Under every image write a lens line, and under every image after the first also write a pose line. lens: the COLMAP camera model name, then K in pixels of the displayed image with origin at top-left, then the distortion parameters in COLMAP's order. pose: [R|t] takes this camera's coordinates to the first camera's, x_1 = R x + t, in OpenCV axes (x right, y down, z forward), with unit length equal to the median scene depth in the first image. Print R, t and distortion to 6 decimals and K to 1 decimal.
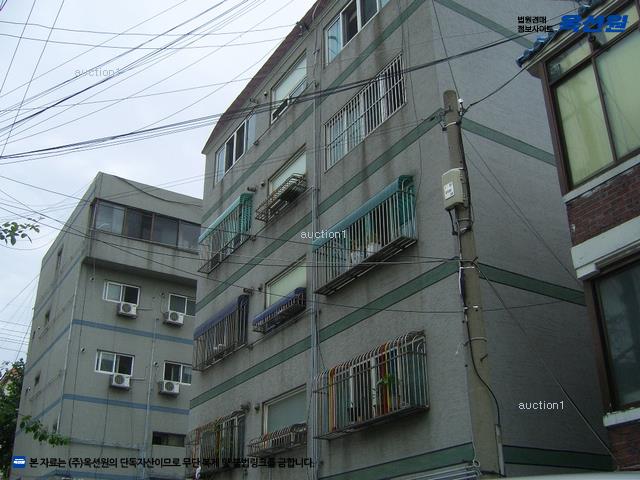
lens RADIAL K [[727.4, 0, 320.0], [0, 727.4, 240.0], [0, 0, 1]] dist [-0.120753, 0.035191]
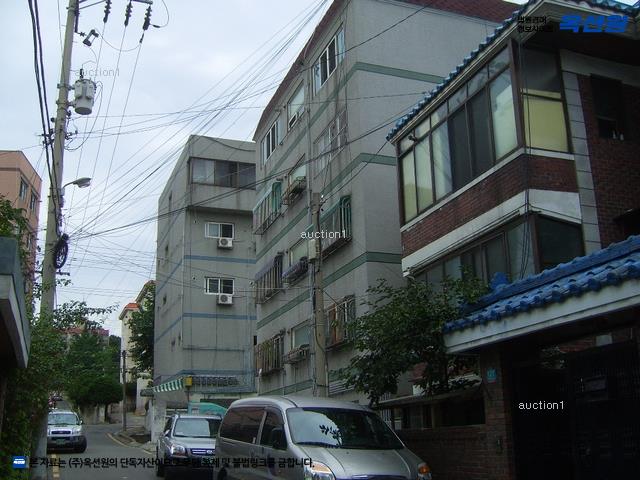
lens RADIAL K [[727.4, 0, 320.0], [0, 727.4, 240.0], [0, 0, 1]] dist [-0.120753, 0.035191]
pose [[0.981442, -0.074705, -0.176610, 0.133188], [0.102619, 0.982630, 0.154622, -0.096589], [0.161991, -0.169876, 0.972060, -0.232115]]
